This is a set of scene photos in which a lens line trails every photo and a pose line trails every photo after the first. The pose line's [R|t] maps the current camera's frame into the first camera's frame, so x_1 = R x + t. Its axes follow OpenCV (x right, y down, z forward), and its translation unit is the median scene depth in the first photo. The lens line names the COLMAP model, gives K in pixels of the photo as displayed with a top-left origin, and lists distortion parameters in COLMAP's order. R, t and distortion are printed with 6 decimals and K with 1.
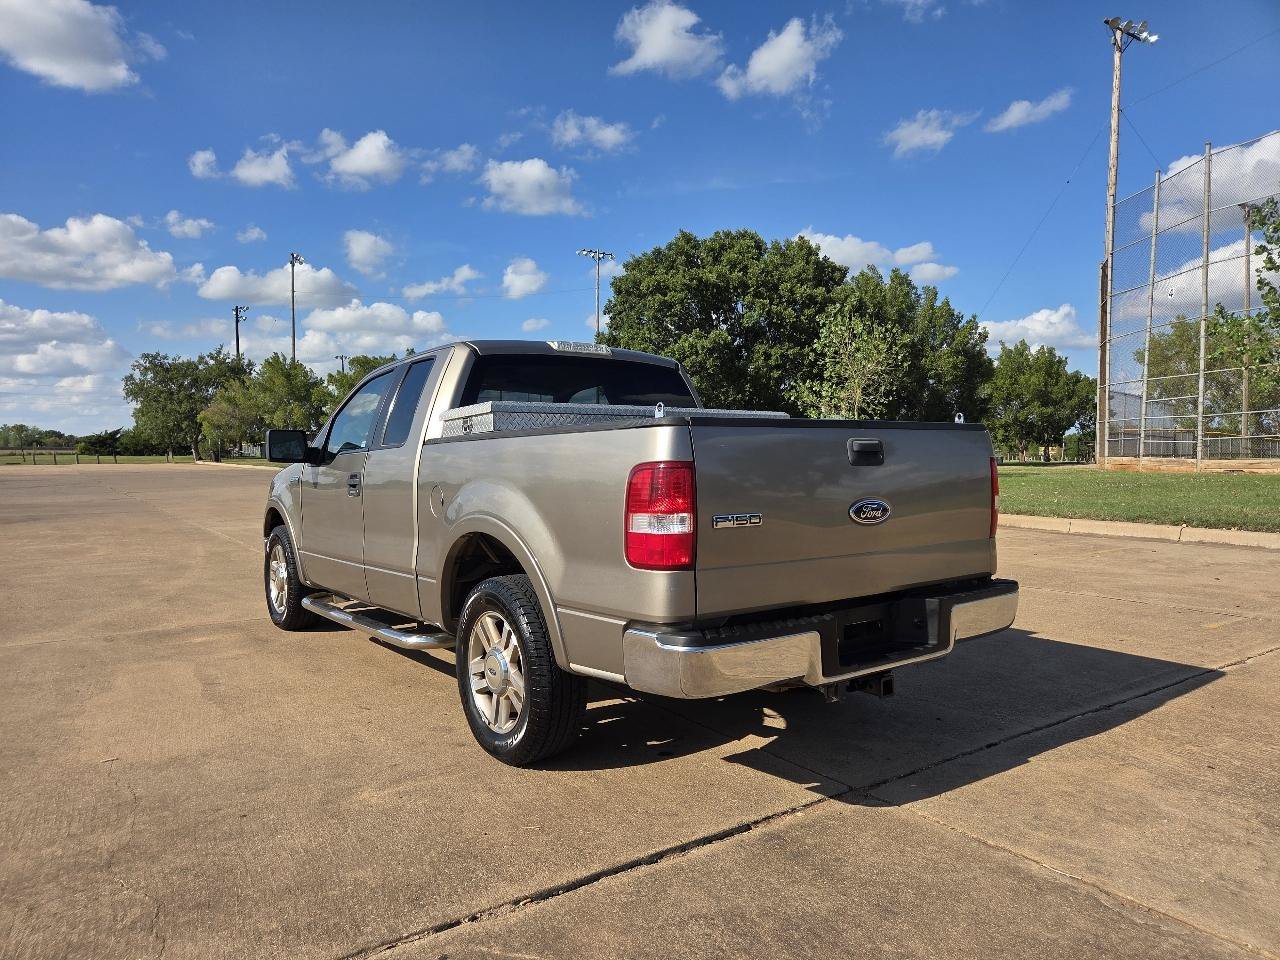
lens RADIAL K [[856.3, 0, 643.0], [0, 856.3, 491.7], [0, 0, 1]] dist [0.064940, -0.060919]
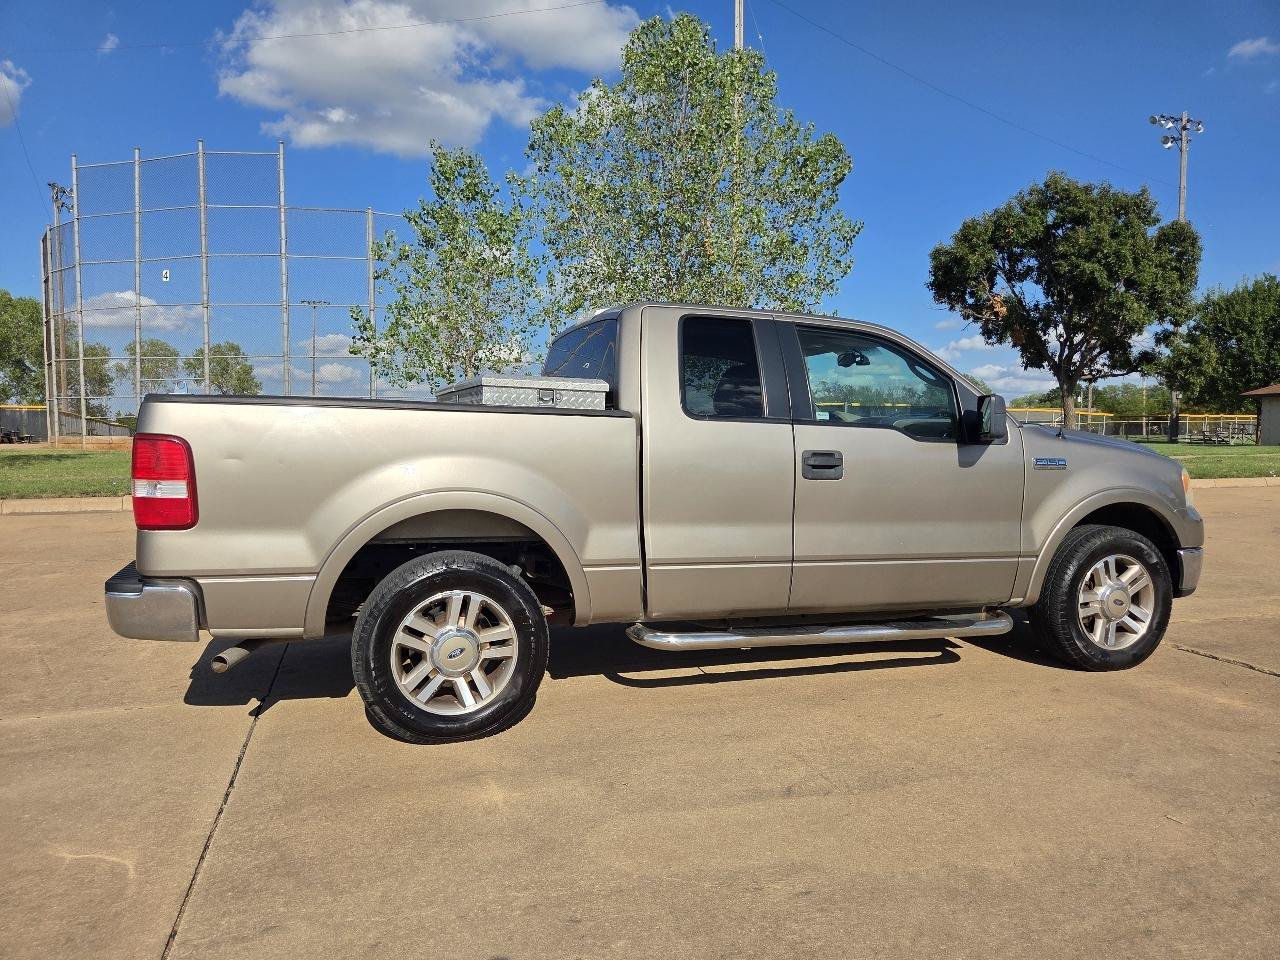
lens RADIAL K [[856.3, 0, 631.7], [0, 856.3, 480.2], [0, 0, 1]] dist [0.064940, -0.060919]
pose [[0.315239, -0.050425, 0.947672, -0.578410], [0.040832, 0.998383, 0.039540, -0.016703], [-0.948133, 0.026231, 0.316789, 0.469764]]
